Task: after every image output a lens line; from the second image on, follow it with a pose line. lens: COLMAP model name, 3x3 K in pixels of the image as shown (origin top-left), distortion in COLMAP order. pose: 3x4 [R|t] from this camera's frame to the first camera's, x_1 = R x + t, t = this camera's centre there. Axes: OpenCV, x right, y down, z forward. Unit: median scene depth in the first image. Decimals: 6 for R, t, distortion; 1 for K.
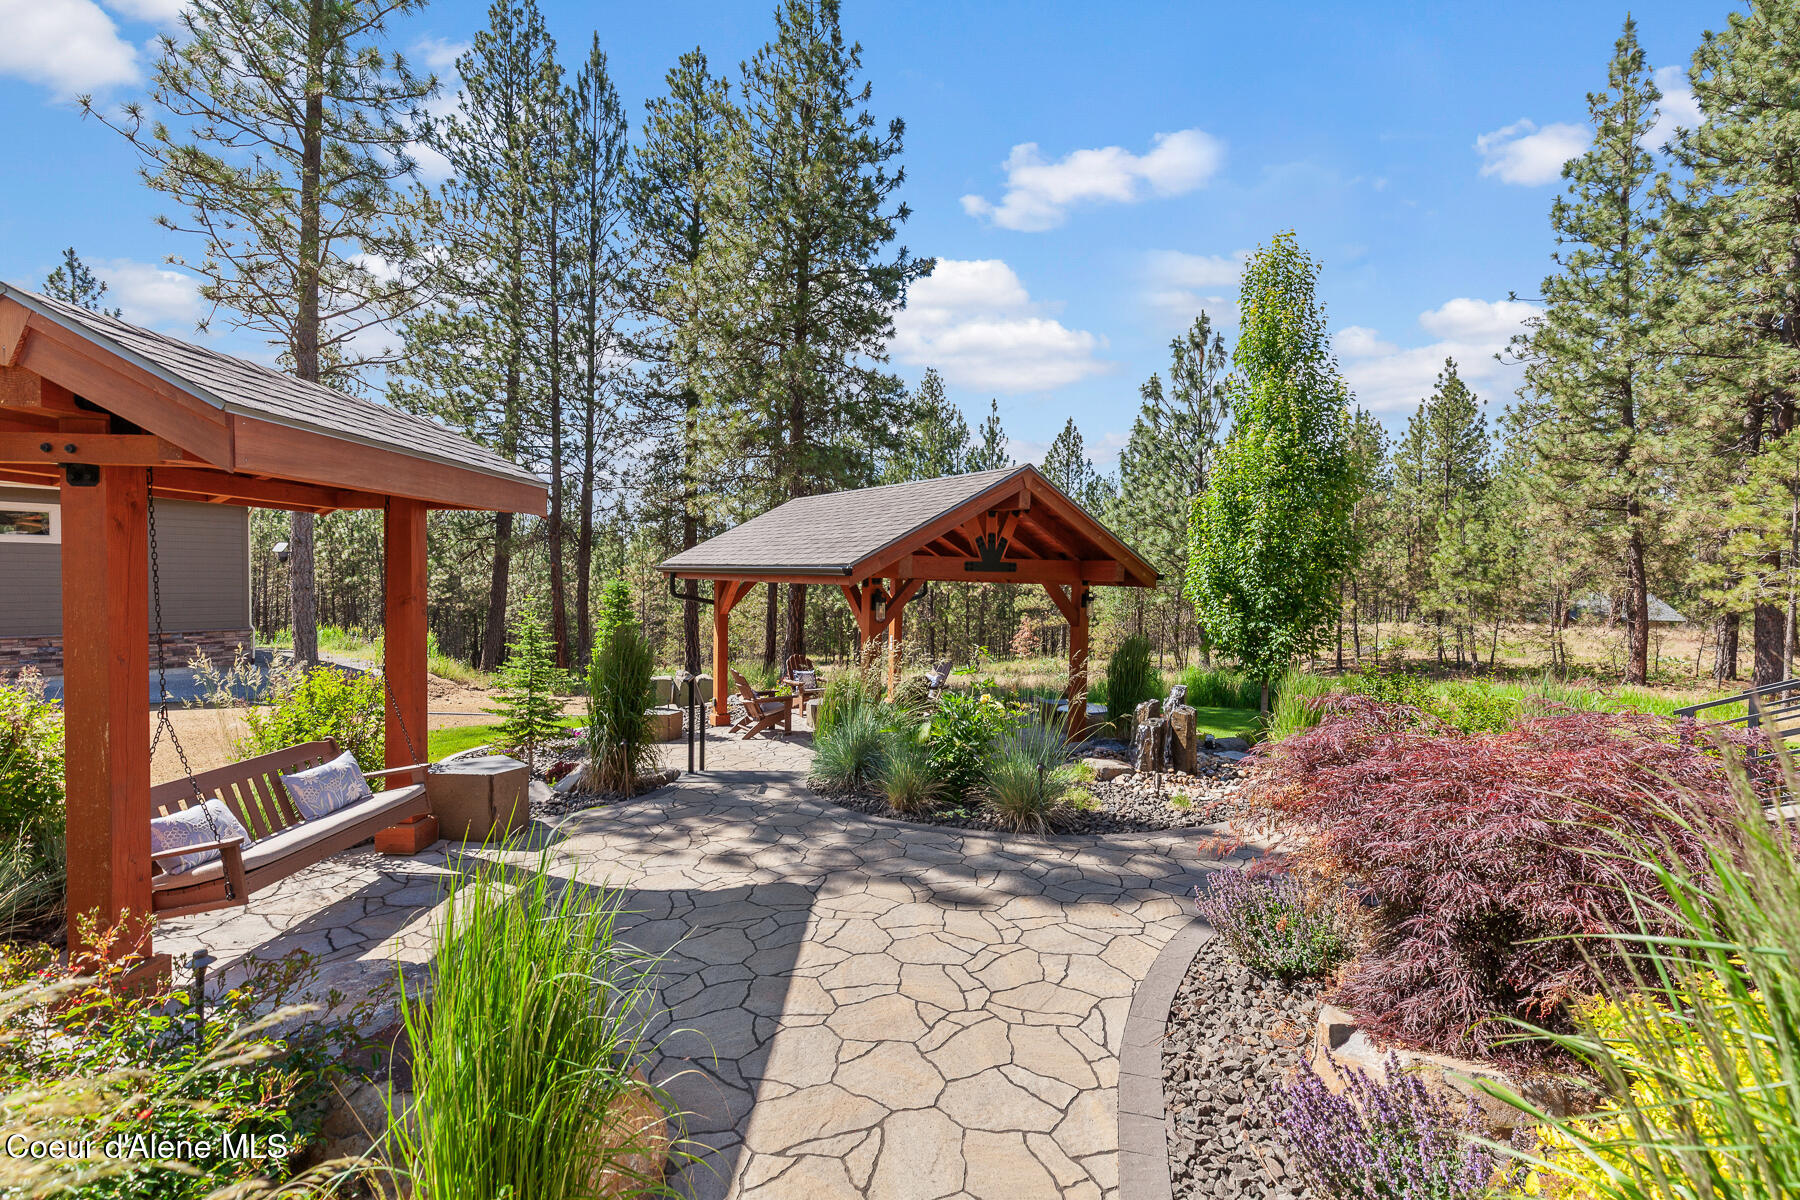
lens RADIAL K [[815.3, 0, 903.1], [0, 815.3, 615.7], [0, 0, 1]] dist [0.008480, -0.000184]
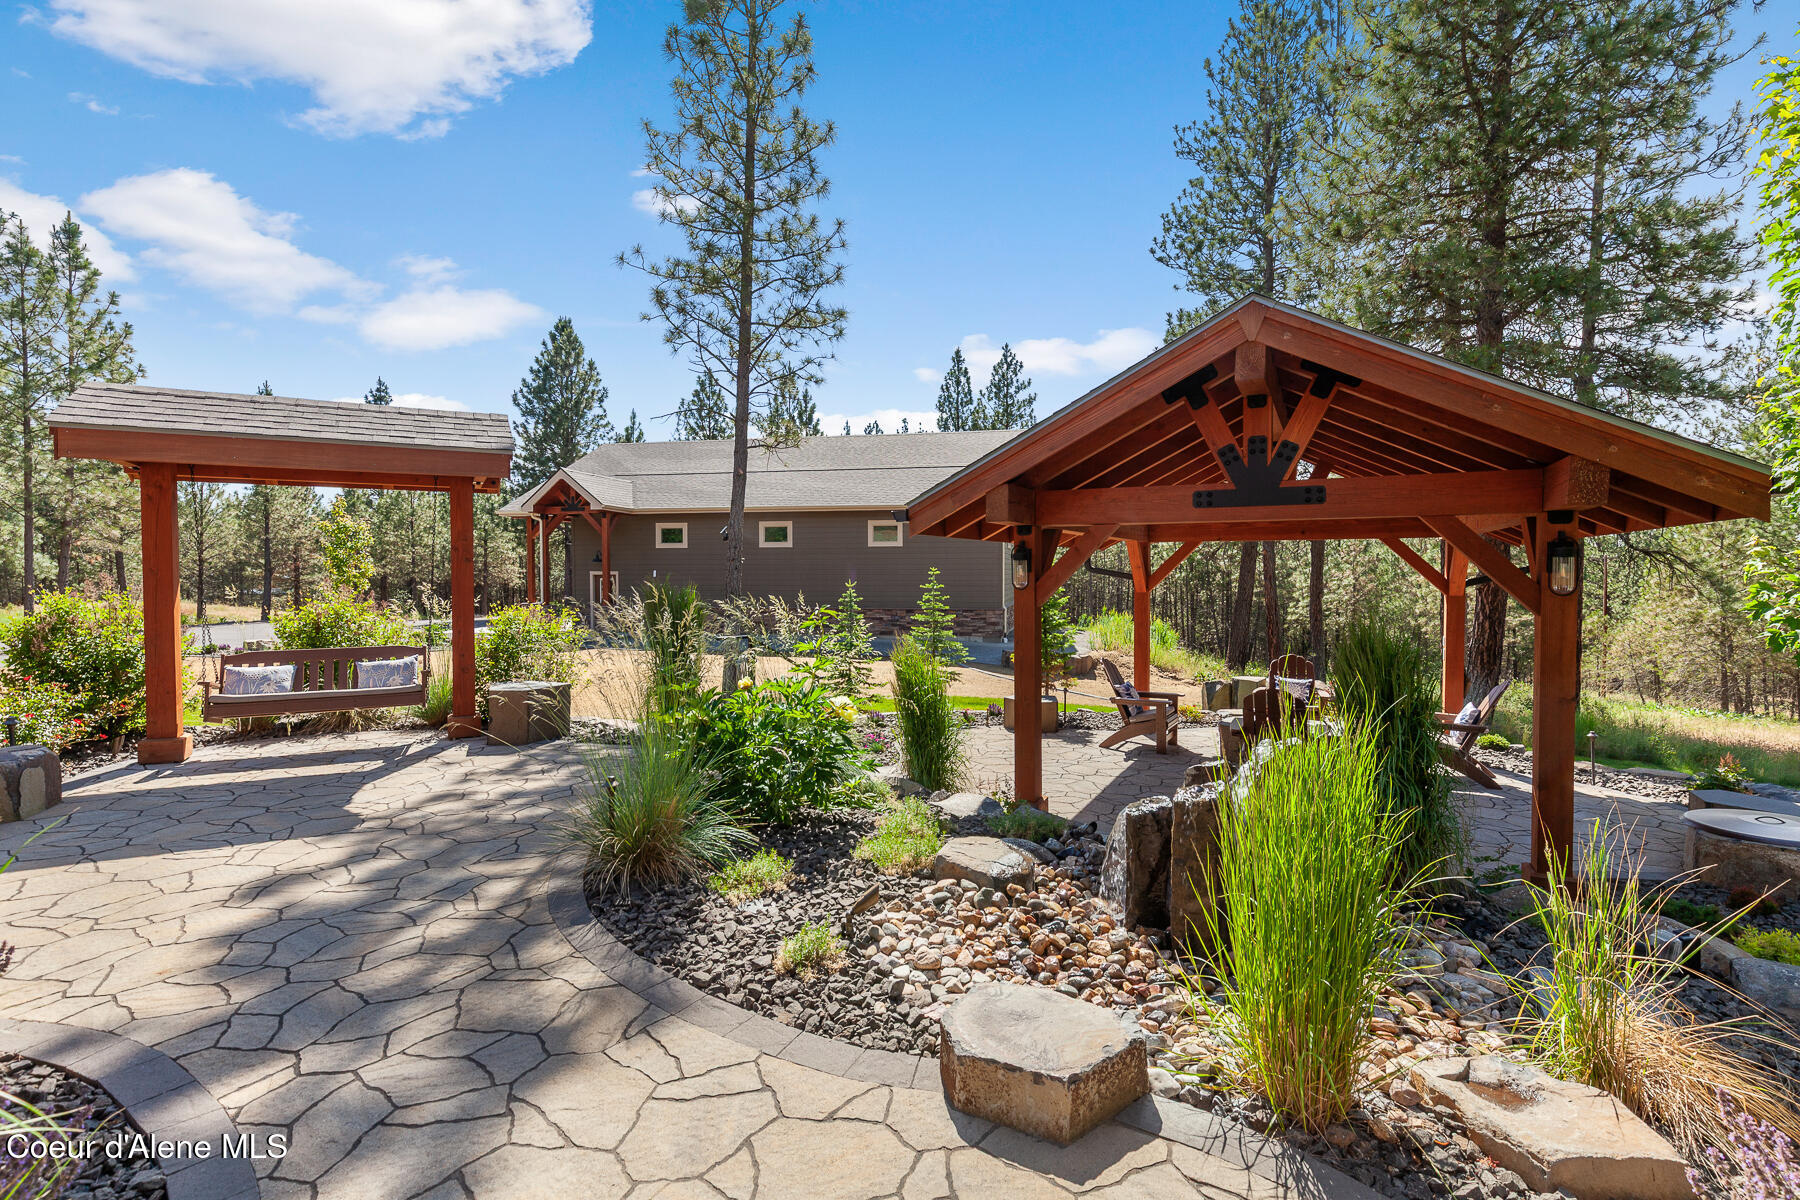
lens RADIAL K [[815.3, 0, 901.3], [0, 815.3, 617.4], [0, 0, 1]] dist [0.008480, -0.000184]
pose [[0.481201, 0.032954, -0.875991, 0.497444], [-0.036353, 0.999184, 0.017619, 0.021592], [0.875856, 0.023367, 0.482006, 0.536985]]
